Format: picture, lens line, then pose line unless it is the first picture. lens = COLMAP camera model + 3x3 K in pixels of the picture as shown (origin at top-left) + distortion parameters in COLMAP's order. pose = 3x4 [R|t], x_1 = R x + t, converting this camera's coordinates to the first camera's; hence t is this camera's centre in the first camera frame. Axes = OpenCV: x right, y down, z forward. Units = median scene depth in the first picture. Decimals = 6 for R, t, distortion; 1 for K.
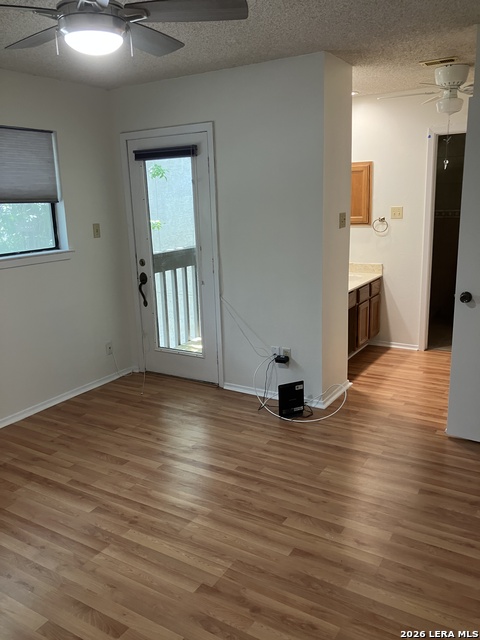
lens RADIAL K [[529.5, 0, 240.6], [0, 529.5, 318.2], [0, 0, 1]] dist [0.060439, 0.004223]
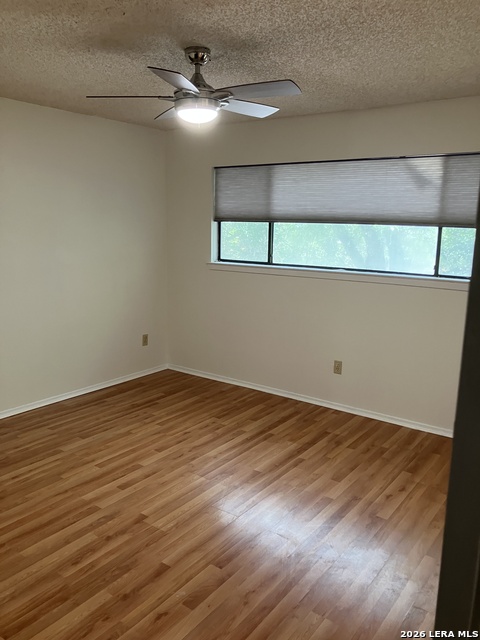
lens RADIAL K [[529.5, 0, 240.5], [0, 529.5, 321.8], [0, 0, 1]] dist [0.060439, 0.004223]
pose [[-0.086671, 0.216053, -0.972527, 0.957008], [-0.228645, 0.945829, 0.230498, -0.280371], [0.969644, 0.242341, -0.032577, 1.005333]]
